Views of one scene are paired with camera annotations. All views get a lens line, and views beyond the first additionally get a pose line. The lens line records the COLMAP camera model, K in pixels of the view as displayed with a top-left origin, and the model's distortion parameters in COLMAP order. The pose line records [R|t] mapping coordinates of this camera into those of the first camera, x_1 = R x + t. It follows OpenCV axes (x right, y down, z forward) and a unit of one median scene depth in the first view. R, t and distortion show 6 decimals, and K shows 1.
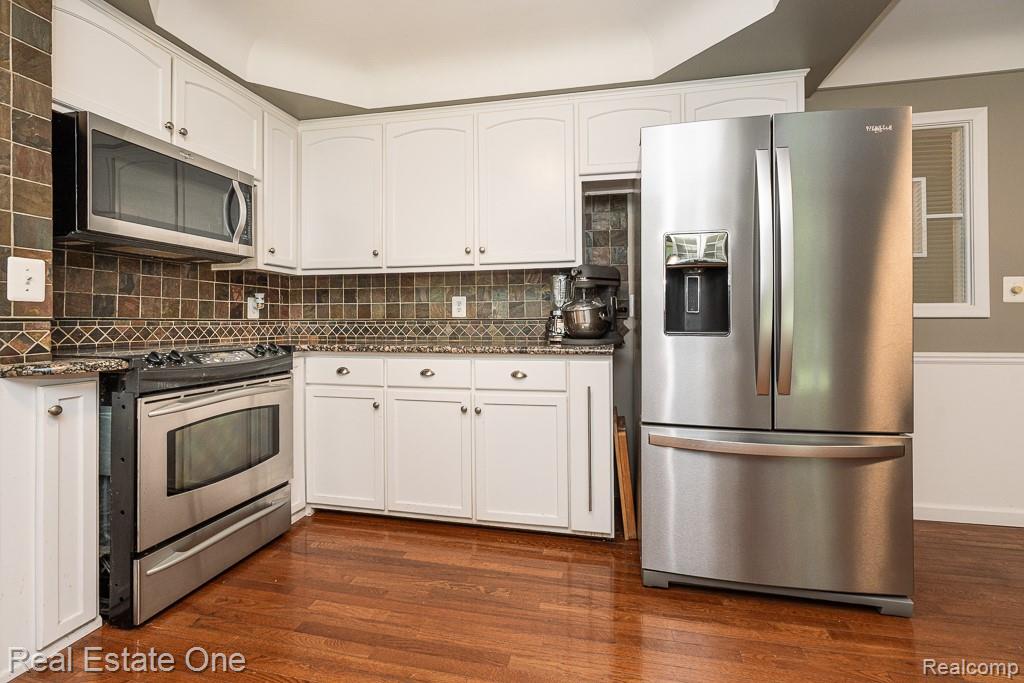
lens RADIAL K [[466.7, 0, 513.6], [0, 466.7, 317.4], [0, 0, 1]] dist [-0.001564, 0.000143]
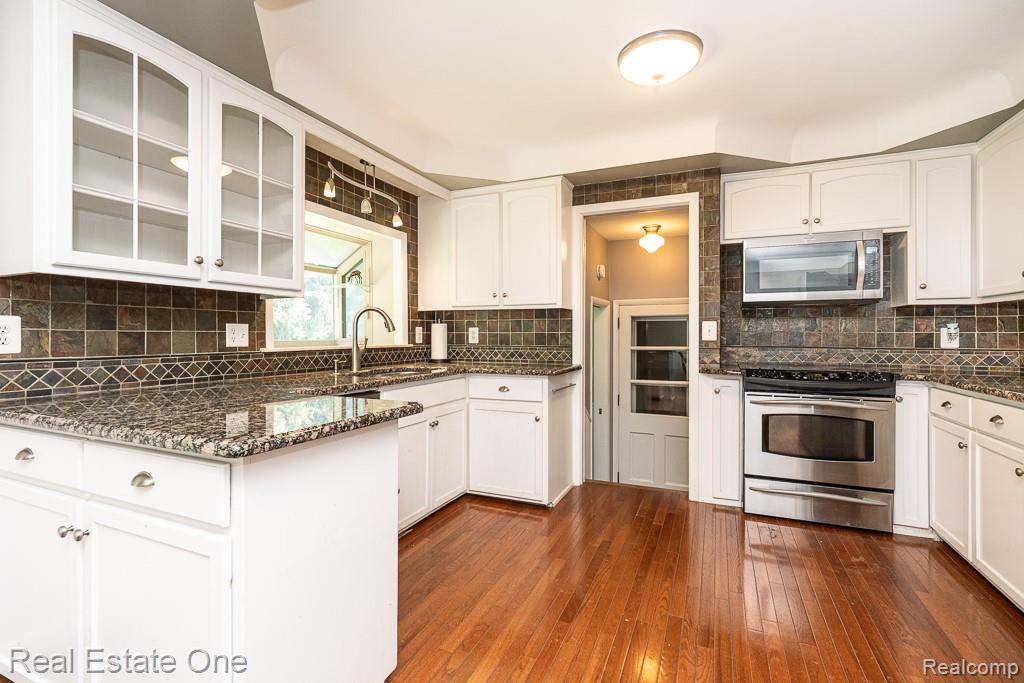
lens RADIAL K [[468.0, 0, 510.4], [0, 468.0, 334.4], [0, 0, 1]] dist [-0.000826, 0.000131]
pose [[-0.199875, 0.001631, -0.979820, 0.803807], [0.007613, 0.999971, 0.000112, -0.041980], [0.979792, -0.007437, -0.199882, 0.300497]]
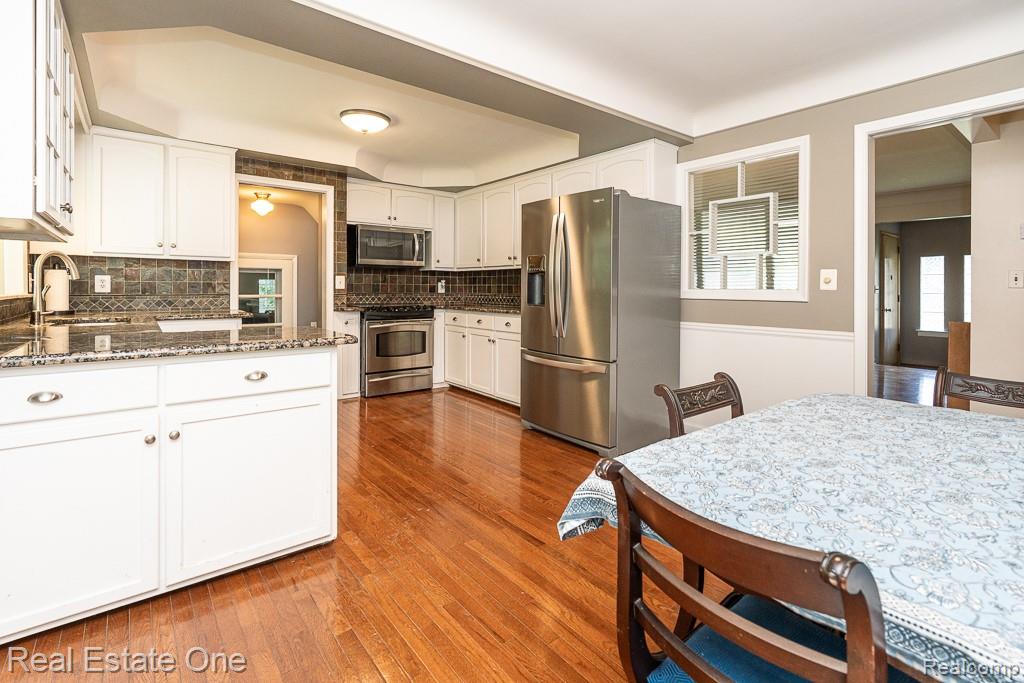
lens RADIAL K [[483.9, 0, 512.2], [0, 483.9, 293.2], [0, 0, 1]] dist [-0.001008, -0.000055]
pose [[0.773125, 0.015573, -0.634063, 1.231076], [-0.004251, 0.999803, 0.019373, -0.044760], [0.634240, -0.012283, 0.773039, -0.523458]]
